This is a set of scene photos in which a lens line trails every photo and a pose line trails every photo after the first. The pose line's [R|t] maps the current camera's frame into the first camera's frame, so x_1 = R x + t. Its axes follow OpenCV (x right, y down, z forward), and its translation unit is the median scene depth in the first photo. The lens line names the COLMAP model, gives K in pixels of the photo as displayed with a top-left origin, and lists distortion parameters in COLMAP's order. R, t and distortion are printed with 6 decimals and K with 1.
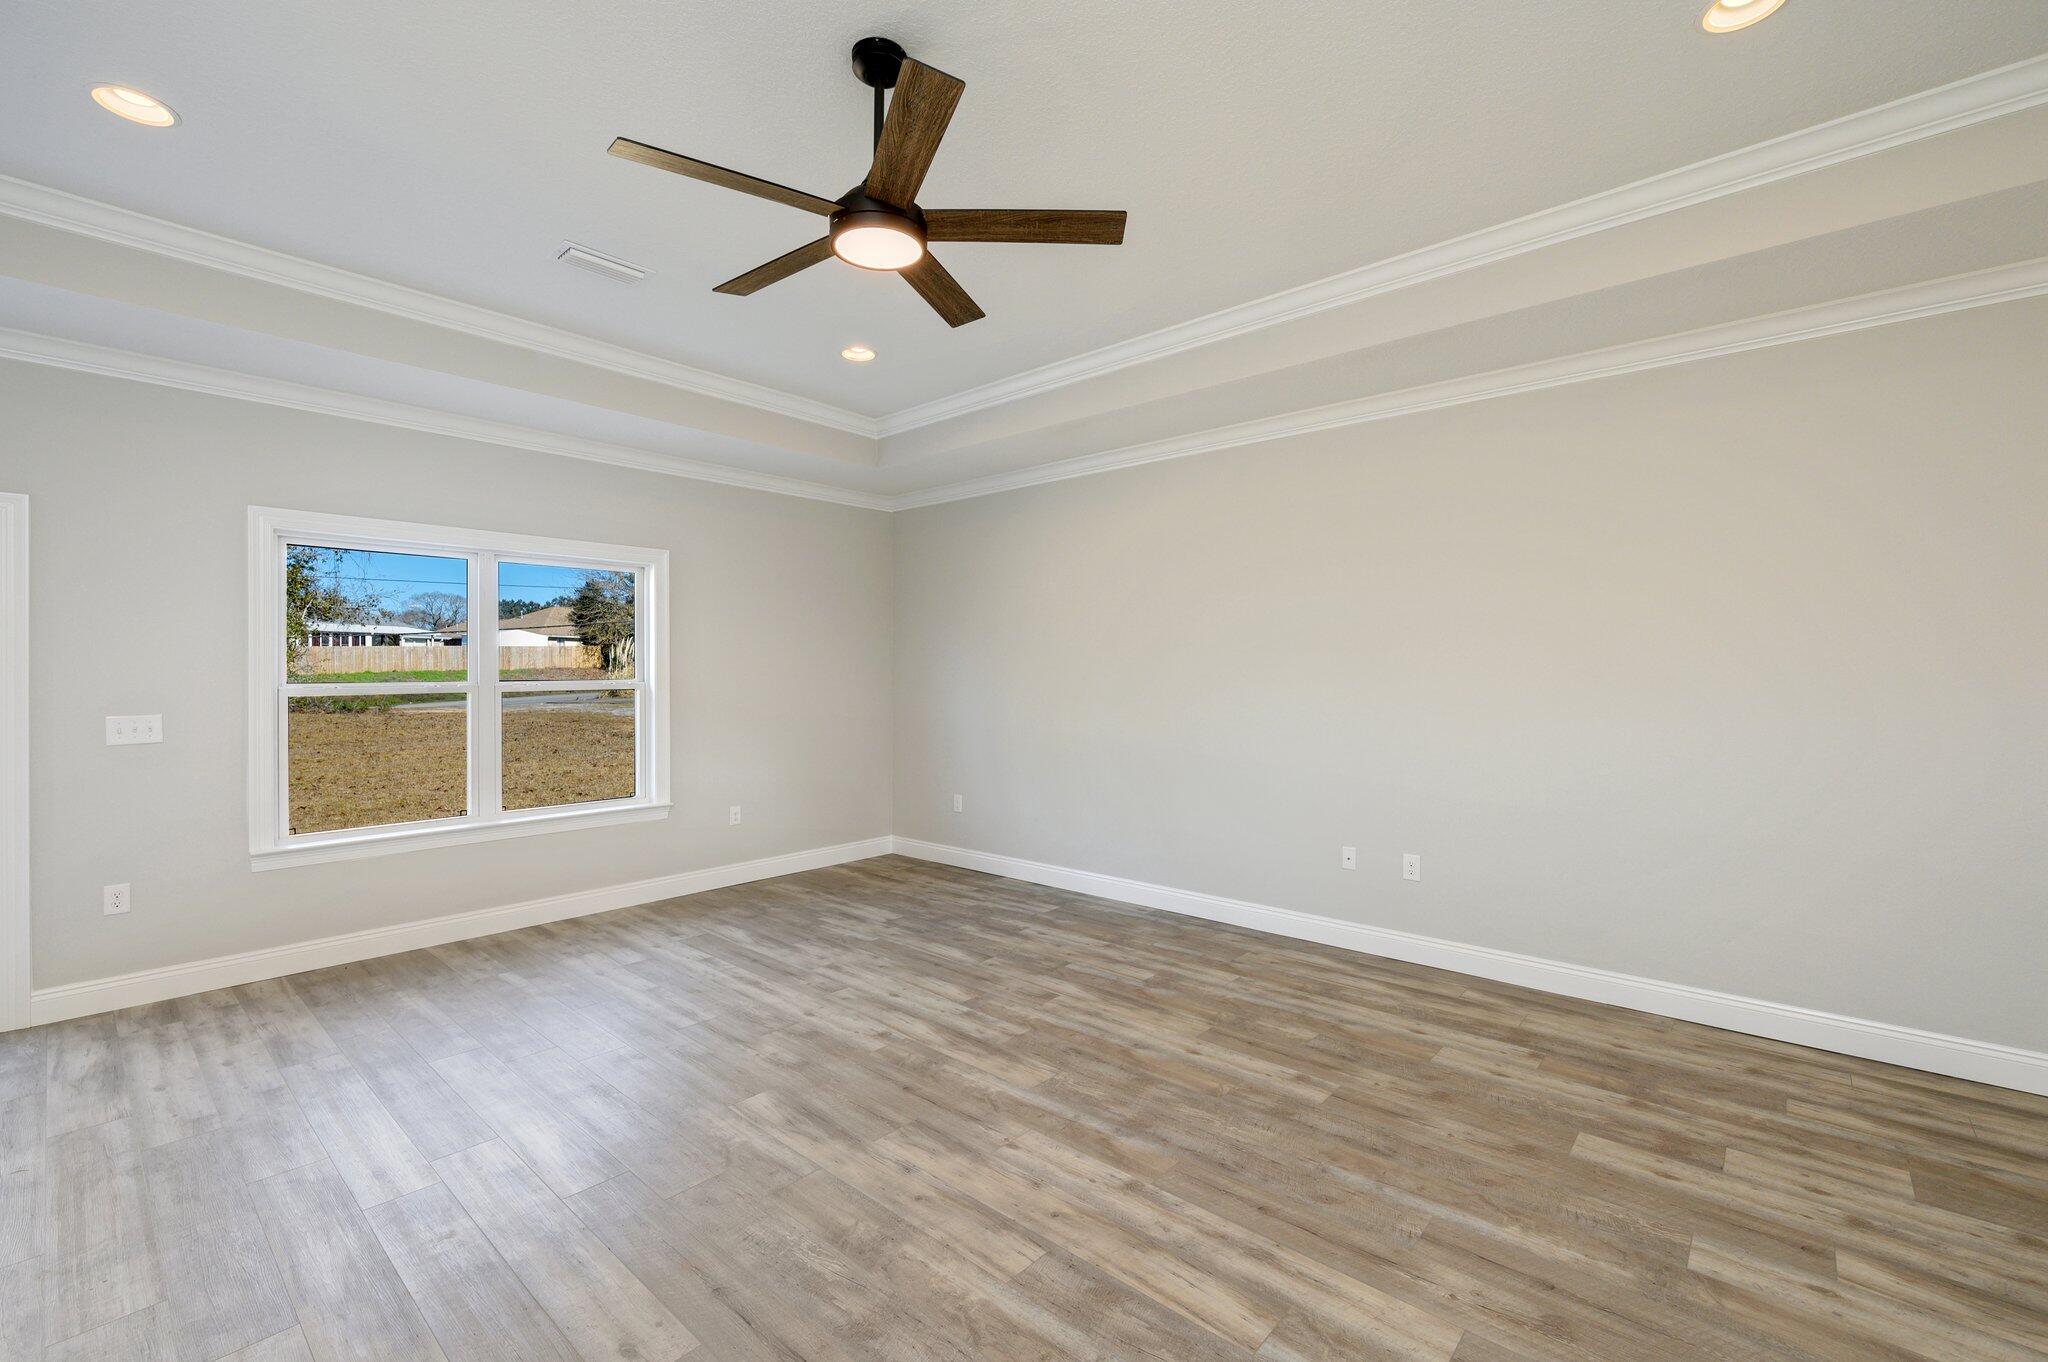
lens RADIAL K [[888.6, 0, 1028.0], [0, 888.6, 679.1], [0, 0, 1]] dist [-0.002788, 0.001348]
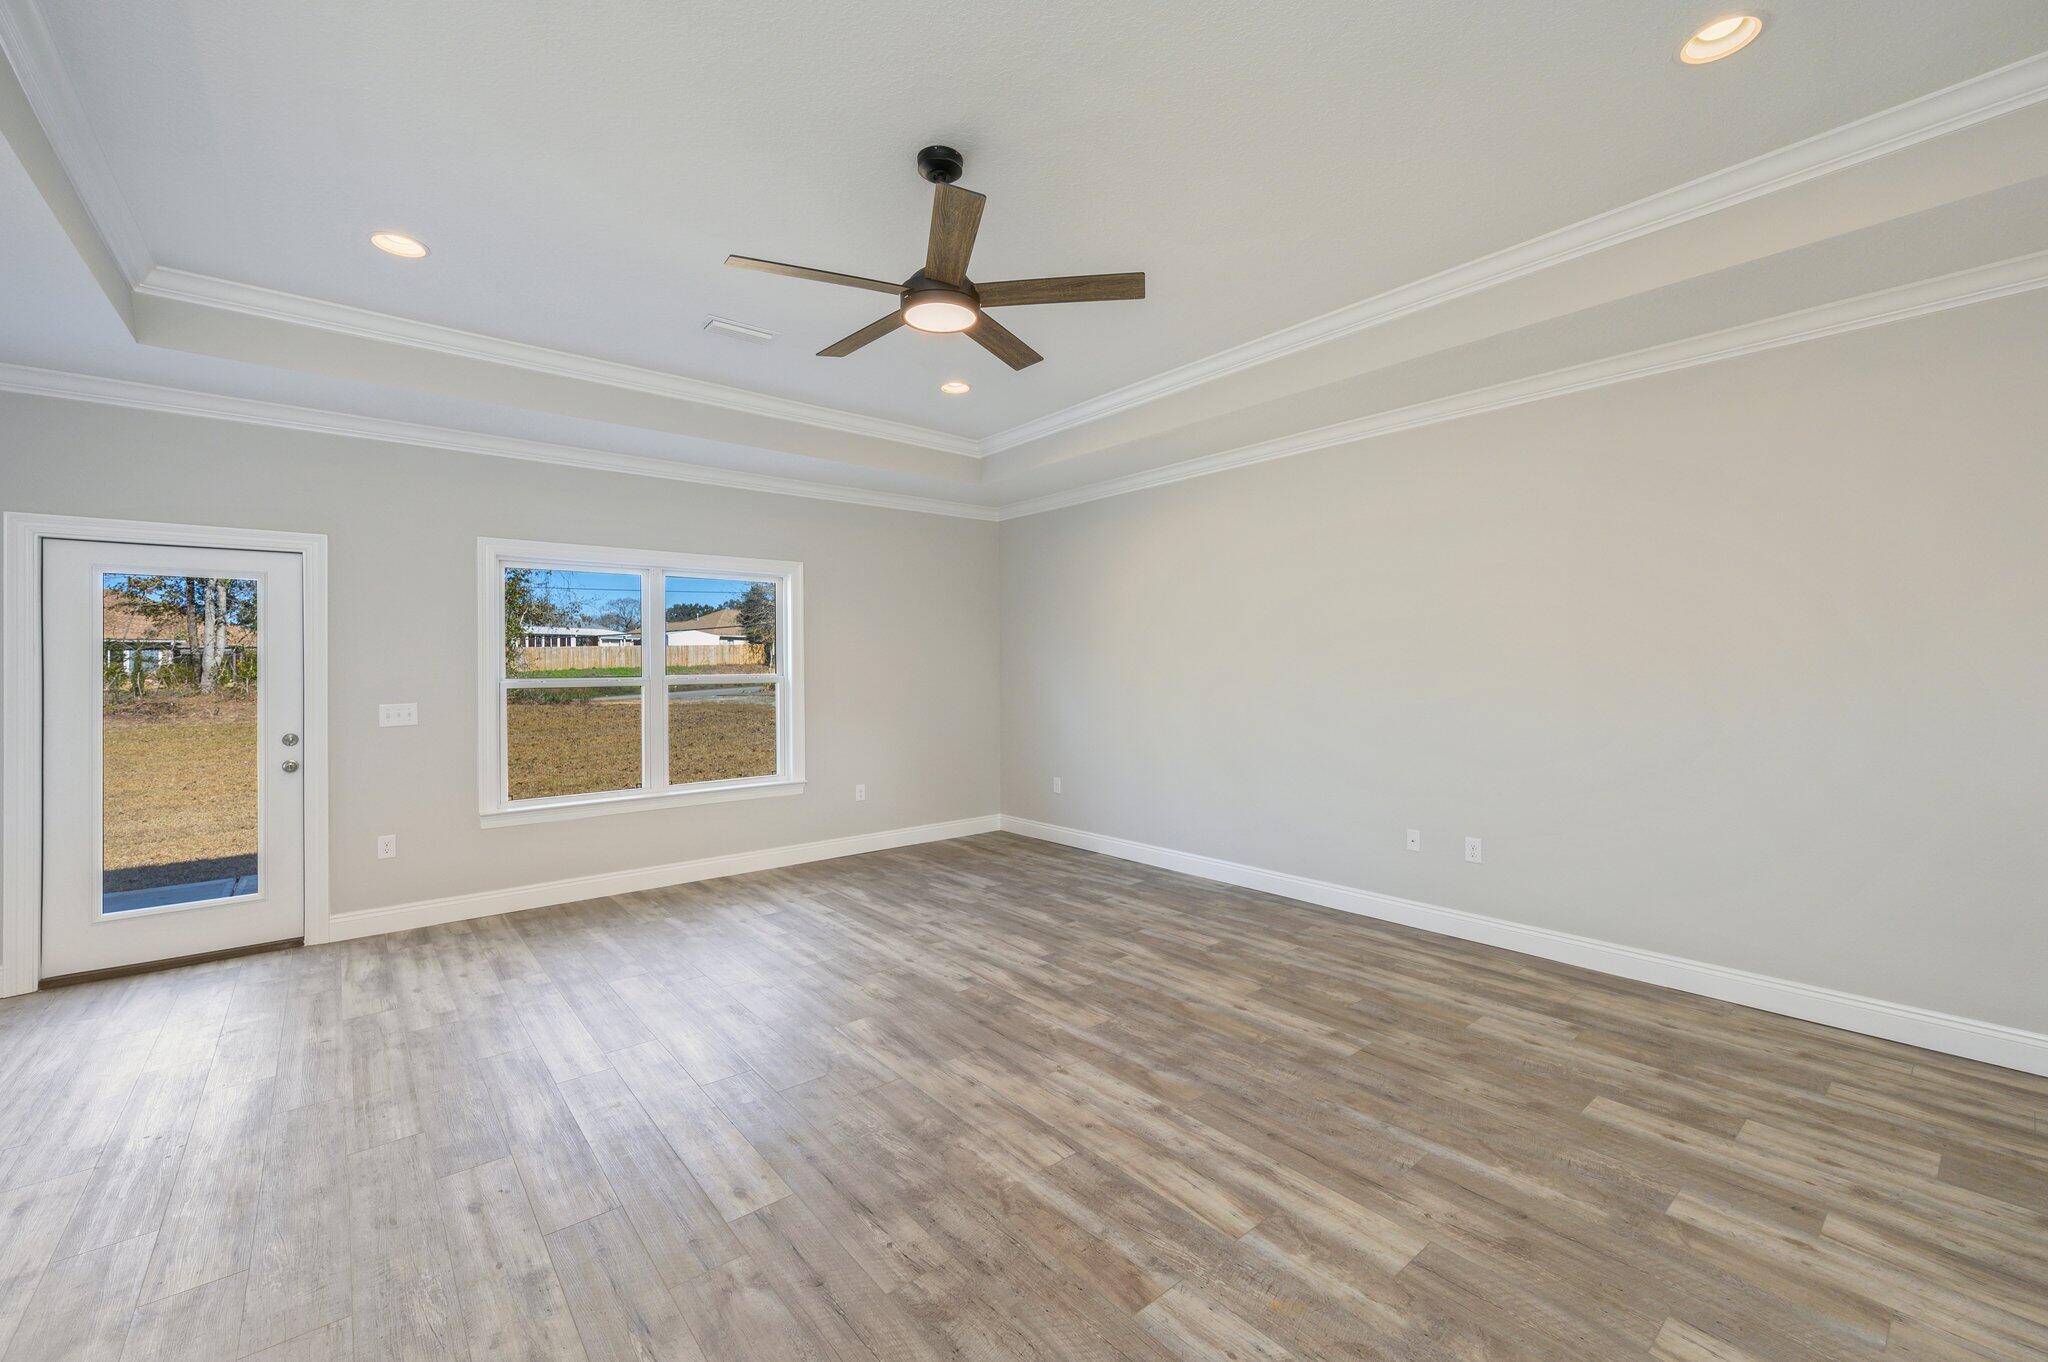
lens RADIAL K [[851.4, 0, 1024.7], [0, 851.4, 668.8], [0, 0, 1]] dist [0.003474, 0.000348]
pose [[0.988462, -0.006188, -0.151345, 0.097189], [0.005567, 0.999974, -0.004527, 0.000842], [0.151369, 0.003632, 0.988471, -0.107277]]
